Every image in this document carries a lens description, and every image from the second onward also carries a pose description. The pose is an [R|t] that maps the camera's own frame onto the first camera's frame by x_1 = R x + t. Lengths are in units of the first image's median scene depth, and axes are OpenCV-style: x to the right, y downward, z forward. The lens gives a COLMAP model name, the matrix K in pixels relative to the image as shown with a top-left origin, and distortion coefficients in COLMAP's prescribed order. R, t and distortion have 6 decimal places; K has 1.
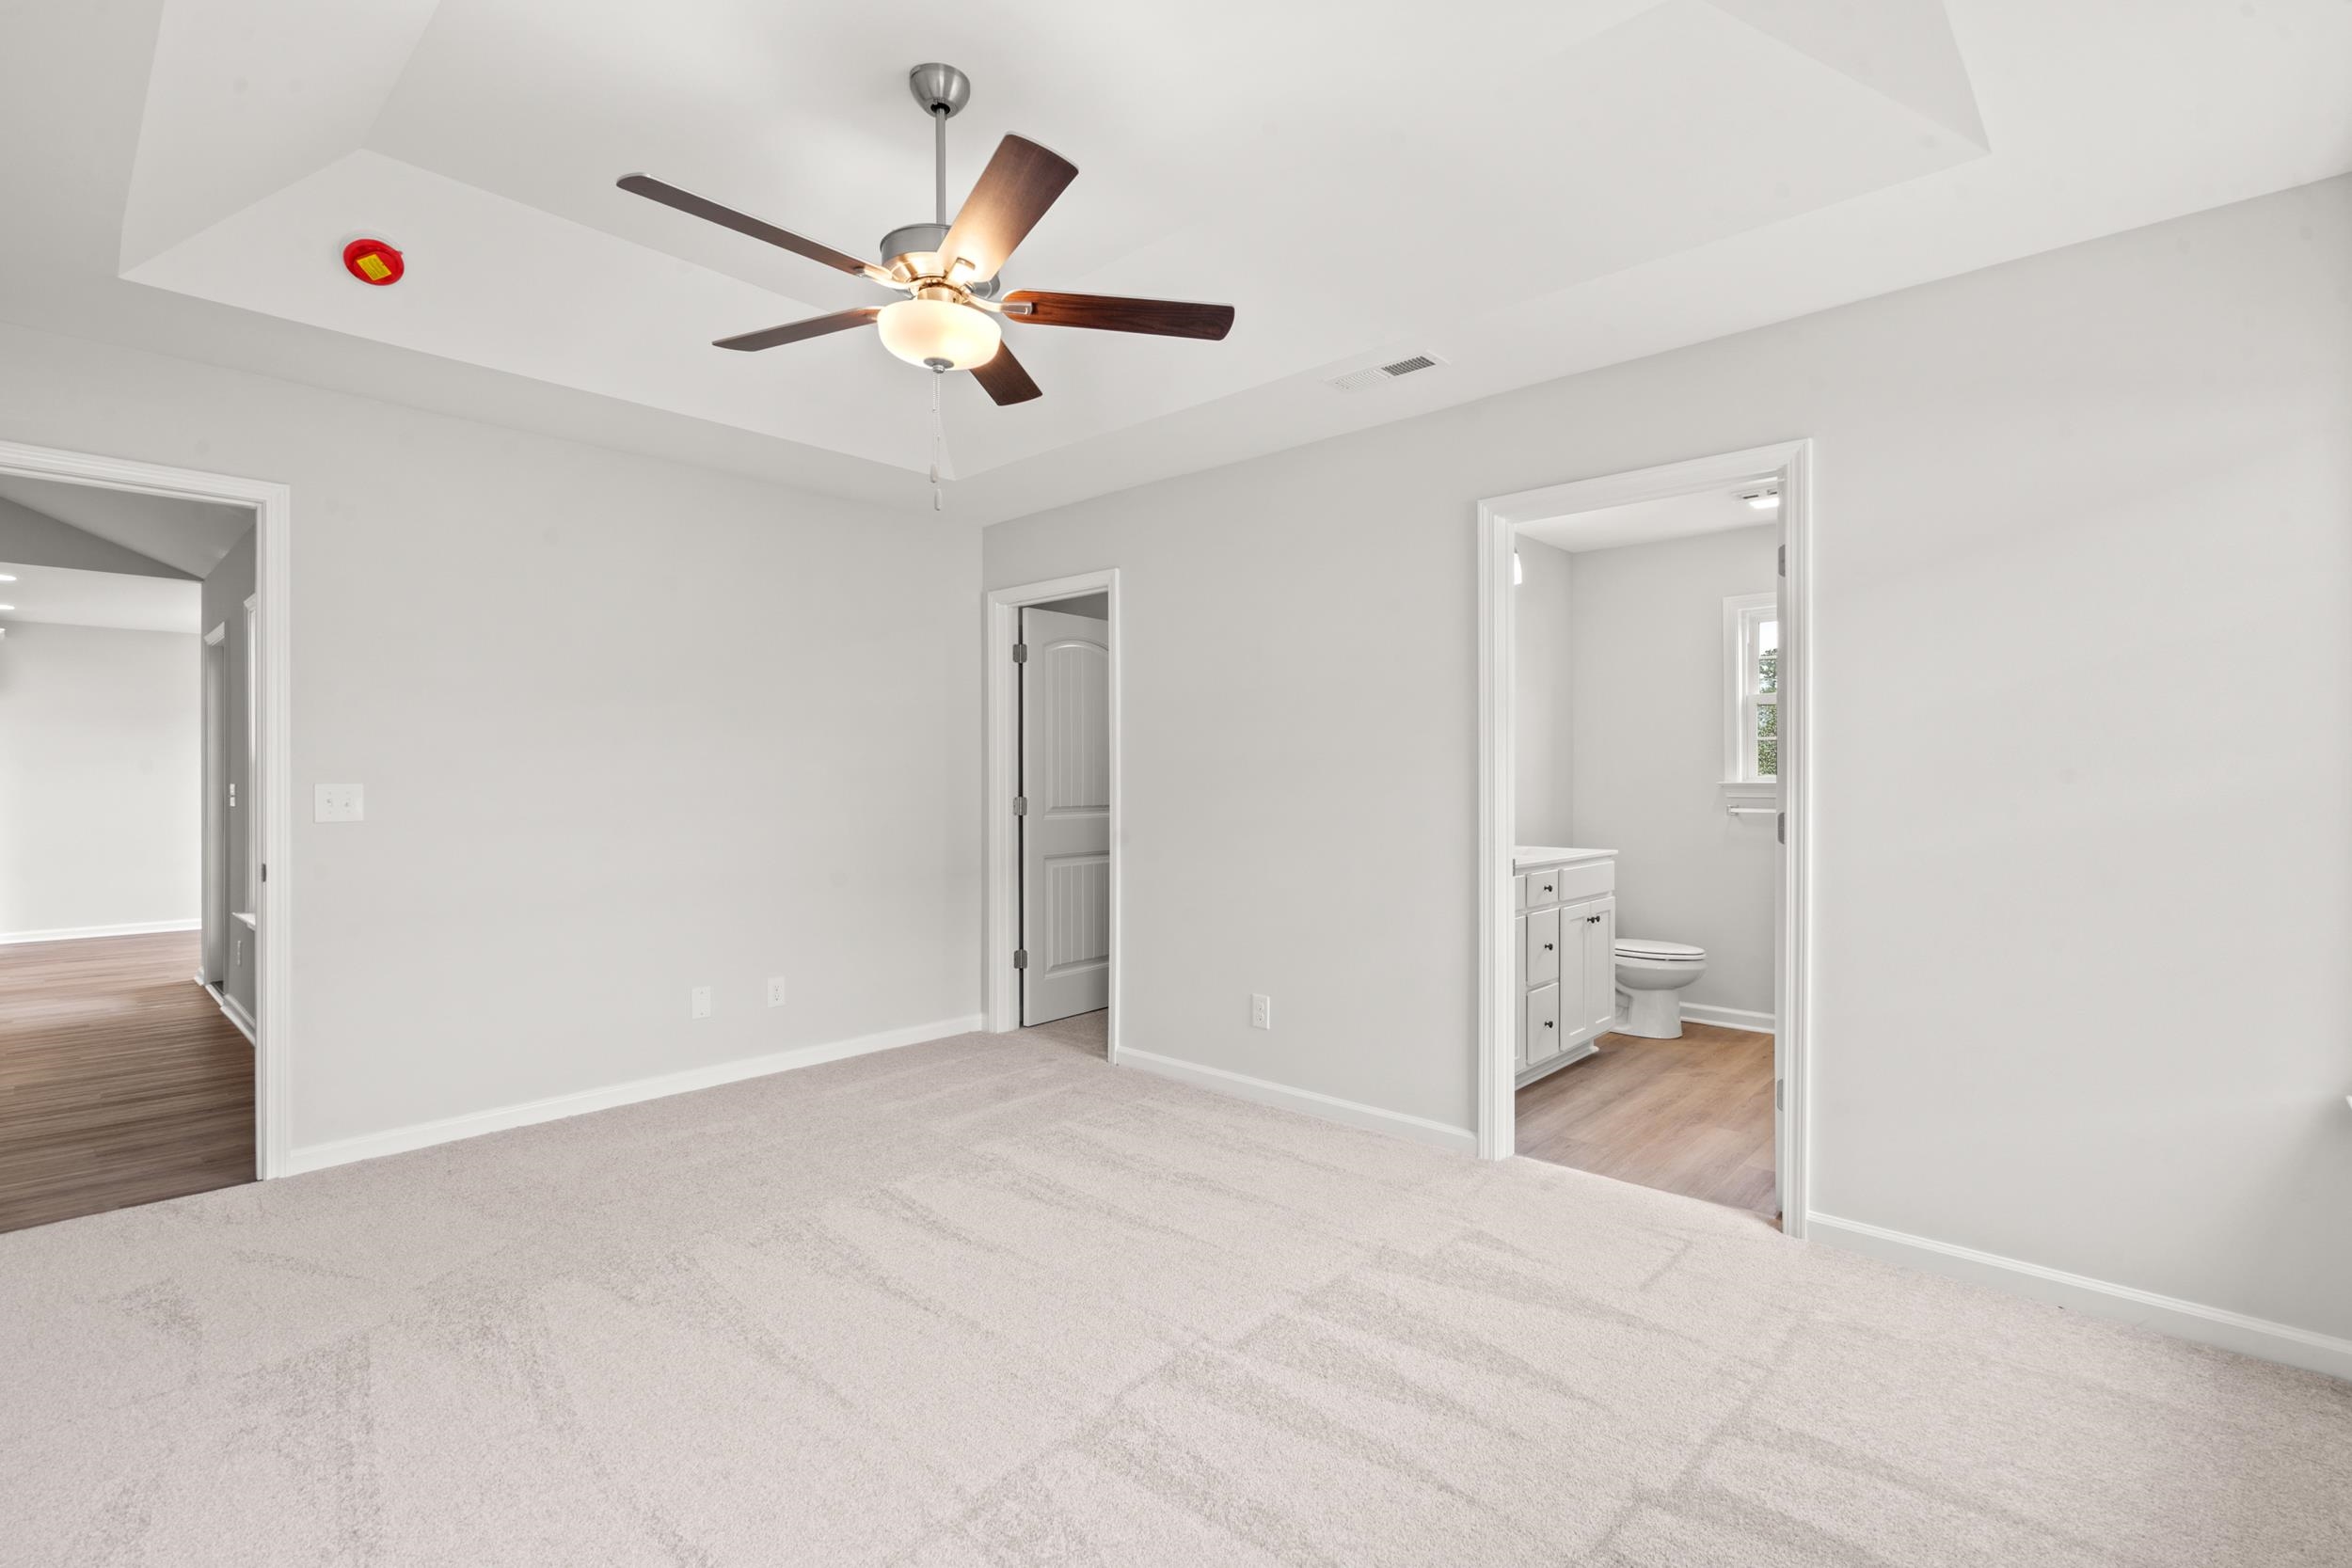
lens RADIAL K [[1071.0, 0, 1169.1], [0, 1071.0, 781.3], [0, 0, 1]] dist [-0.002500, -0.000257]
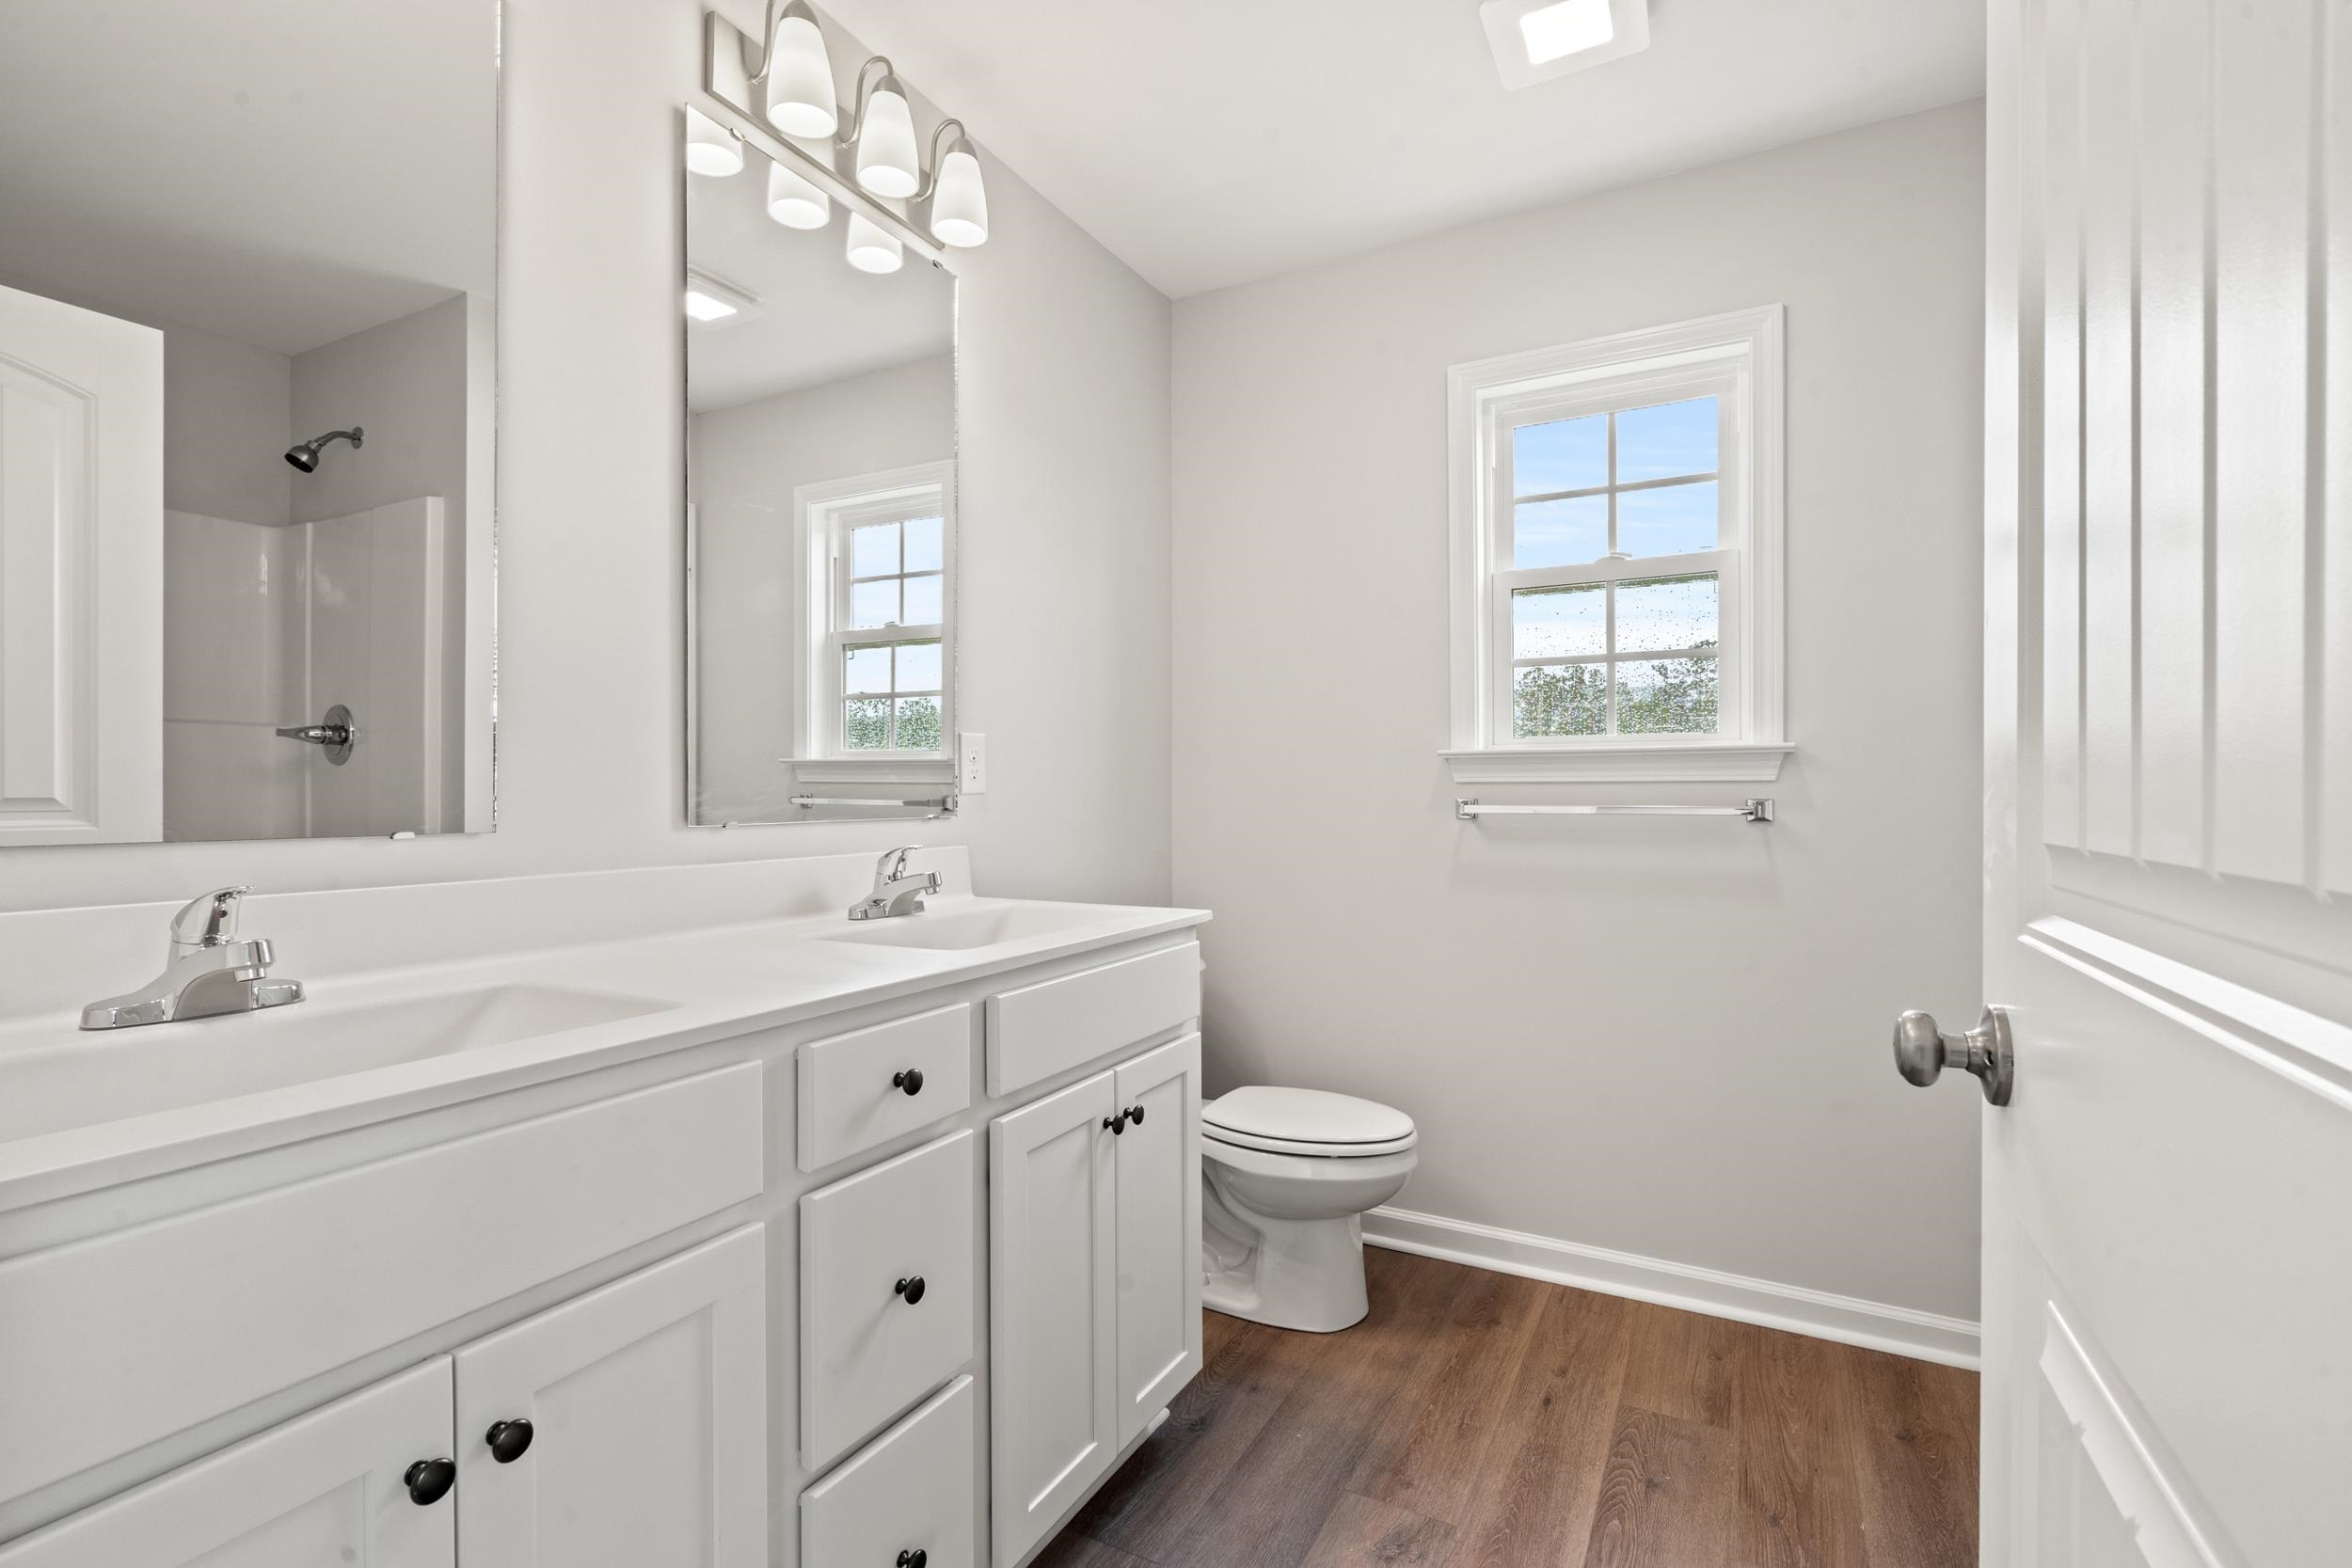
lens RADIAL K [[1071.0, 0, 1169.1], [0, 1071.0, 781.3], [0, 0, 1]] dist [-0.002500, -0.000257]
pose [[0.971583, 0.002553, 0.236685, 0.290732], [-0.001871, 0.999993, -0.003104, 0.016818], [-0.236691, 0.002572, 0.971582, 0.579929]]
